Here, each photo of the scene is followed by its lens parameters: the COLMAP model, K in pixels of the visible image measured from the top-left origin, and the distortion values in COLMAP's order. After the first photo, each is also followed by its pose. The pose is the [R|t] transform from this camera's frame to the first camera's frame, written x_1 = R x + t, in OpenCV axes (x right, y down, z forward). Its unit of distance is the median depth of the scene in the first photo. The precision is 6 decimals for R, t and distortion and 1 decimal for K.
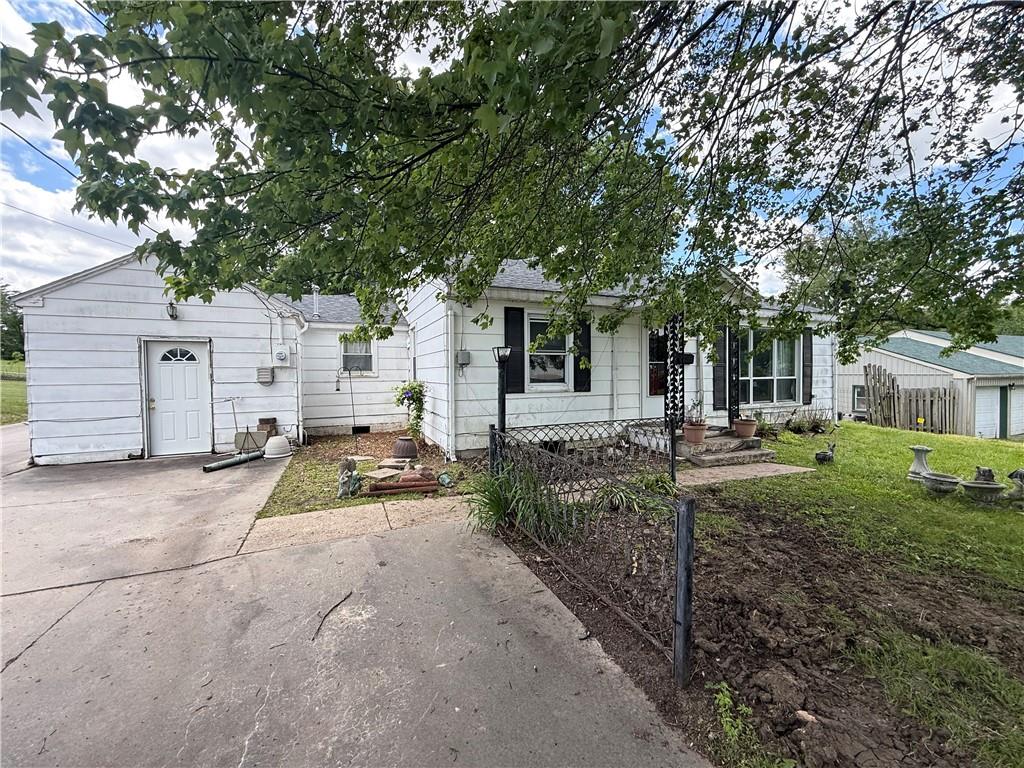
lens RADIAL K [[407.5, 0, 512.5], [0, 407.5, 383.8], [0, 0, 1]] dist [-0.000476, 0.000207]
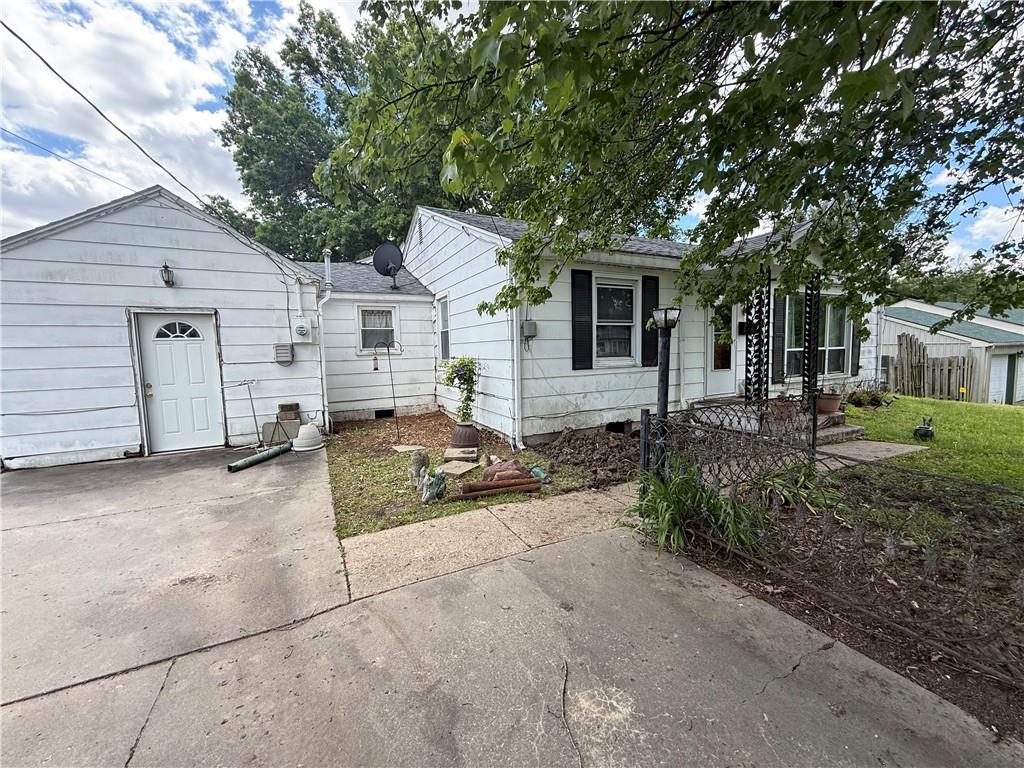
lens RADIAL K [[407.5, 0, 512.5], [0, 407.5, 383.4], [0, 0, 1]] dist [-0.000476, 0.000207]
pose [[0.998037, -0.020157, 0.059289, -0.207533], [0.016784, 0.998241, 0.056857, 0.001071], [-0.060330, -0.055750, 0.996620, 0.140558]]
